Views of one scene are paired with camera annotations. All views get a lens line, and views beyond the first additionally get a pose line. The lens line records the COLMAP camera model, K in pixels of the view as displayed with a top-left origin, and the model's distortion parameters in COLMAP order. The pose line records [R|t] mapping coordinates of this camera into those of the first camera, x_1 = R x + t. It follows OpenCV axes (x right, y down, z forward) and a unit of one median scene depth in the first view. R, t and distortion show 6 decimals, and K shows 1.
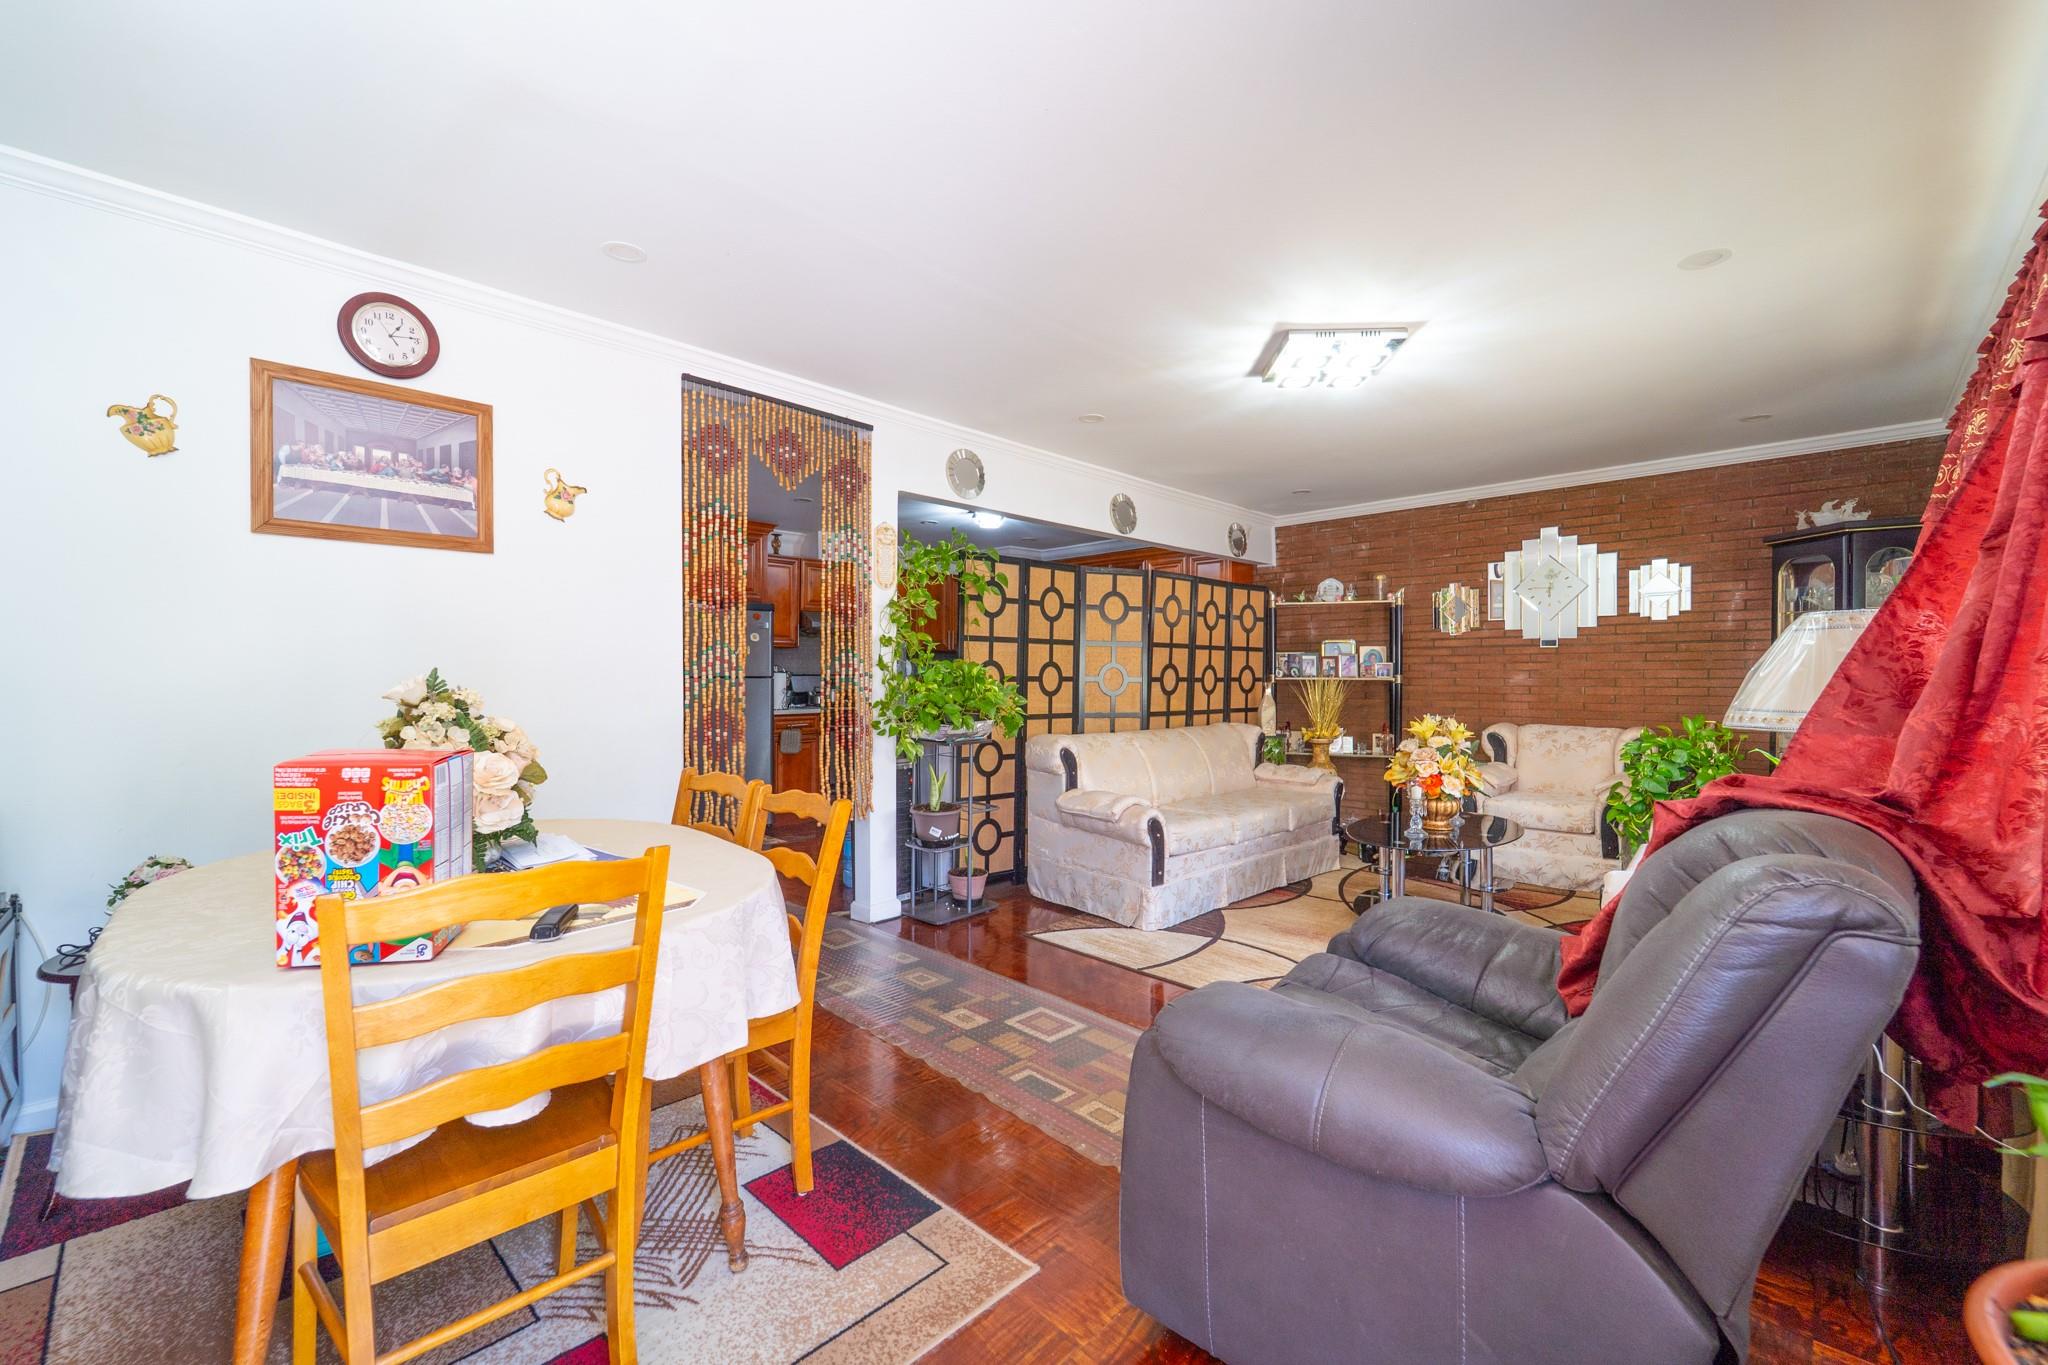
lens RADIAL K [[833.2, 0, 1022.5], [0, 833.2, 680.1], [0, 0, 1]] dist [0.007729, -0.001200]
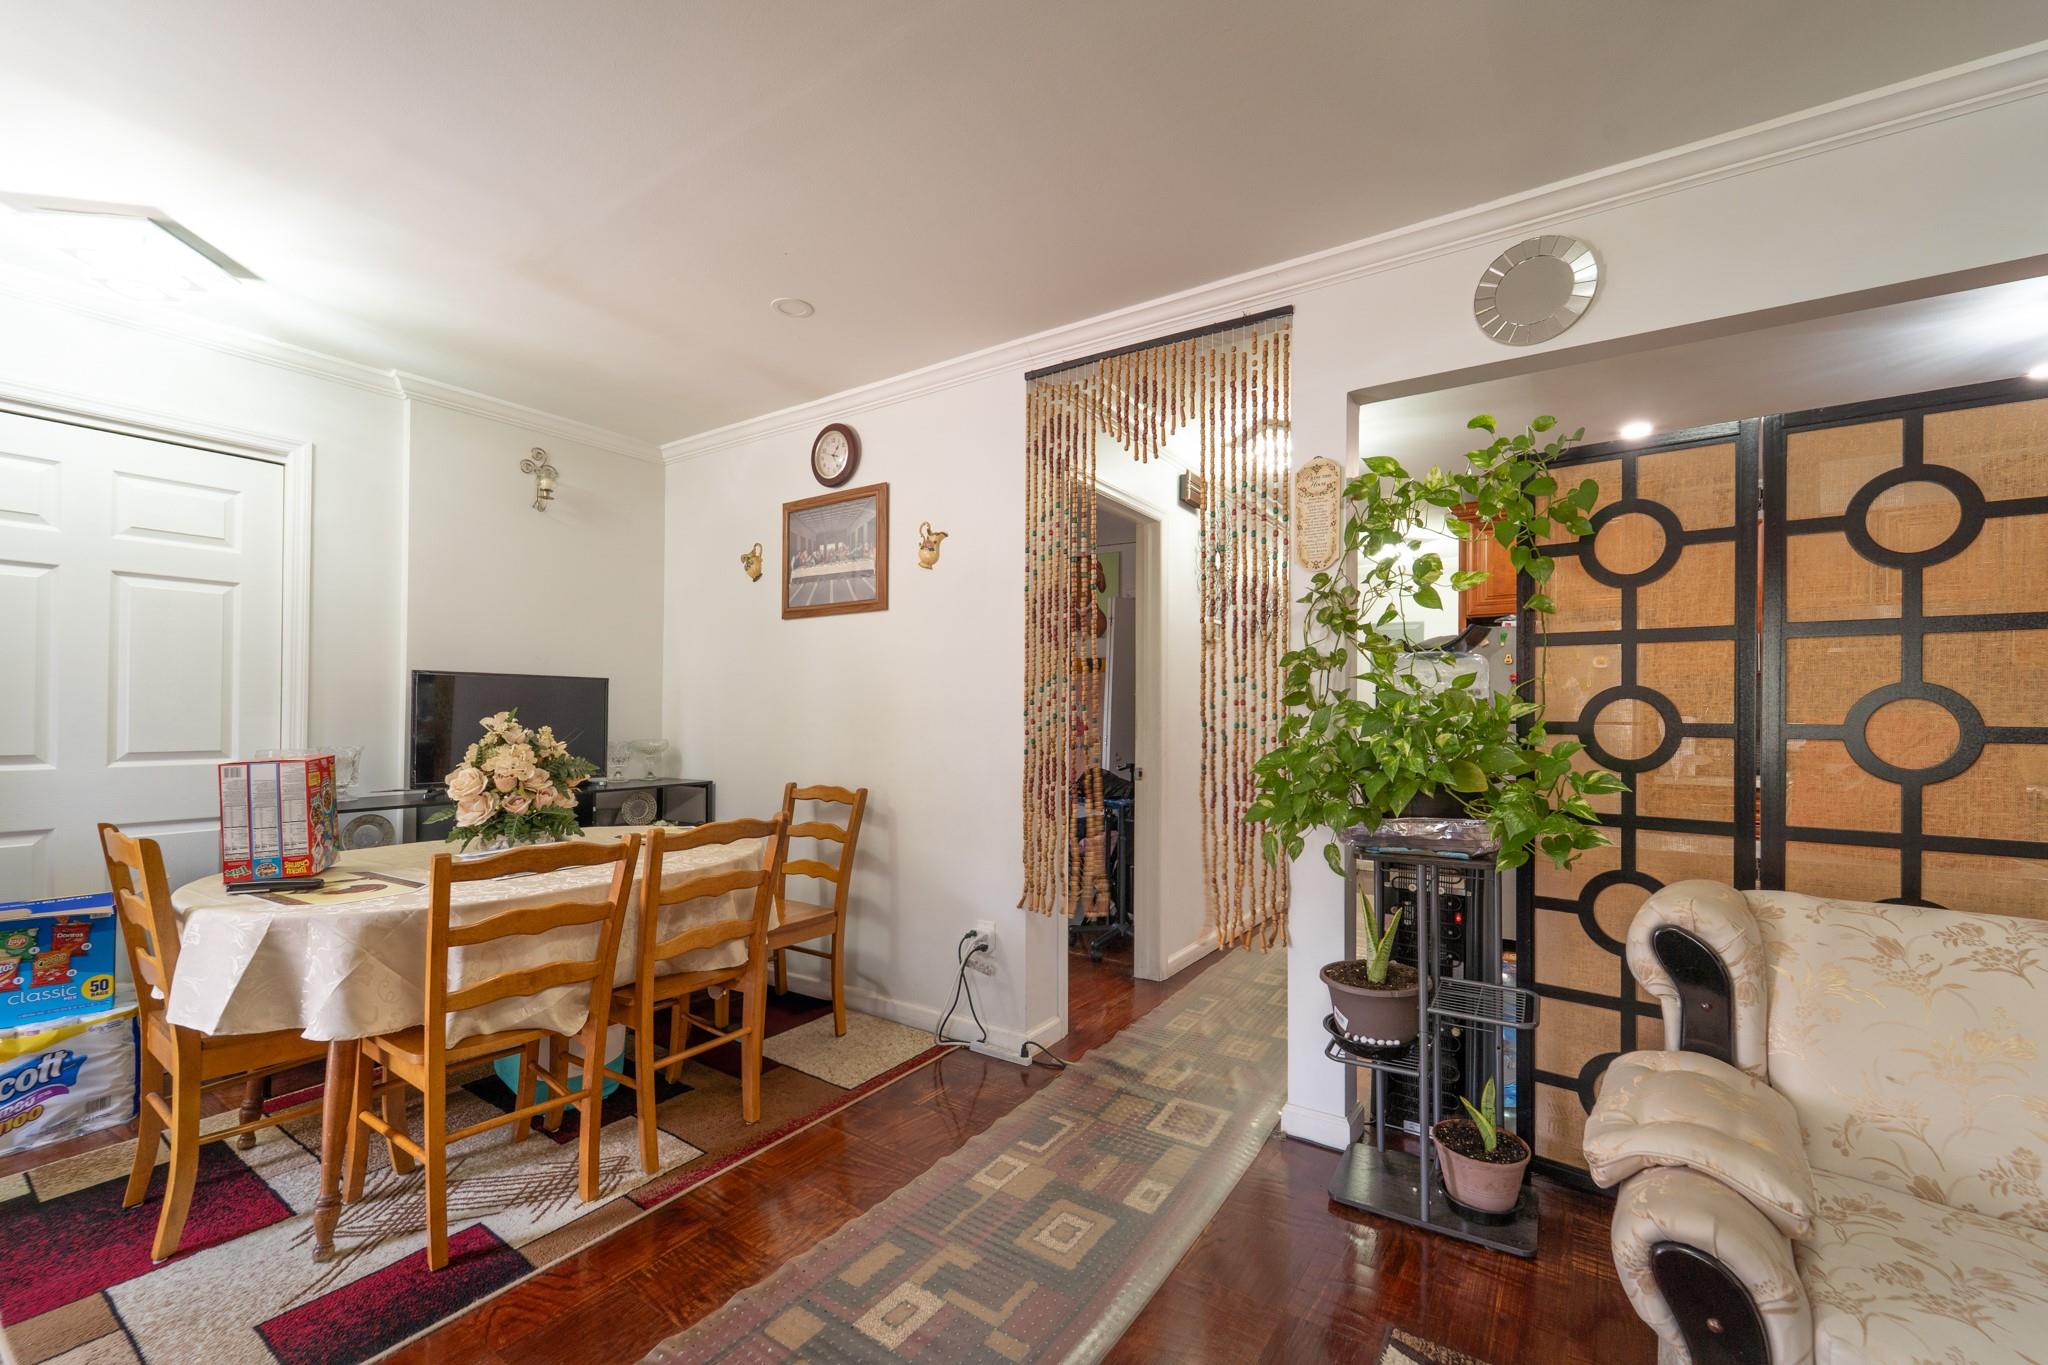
lens RADIAL K [[833.2, 0, 1023.9], [0, 833.2, 700.2], [0, 0, 1]] dist [0.007729, -0.001200]
pose [[0.174001, -0.010307, -0.984692, 0.522015], [-0.008233, 0.999895, -0.011921, -0.014469], [0.984711, 0.010181, 0.173897, 0.973884]]
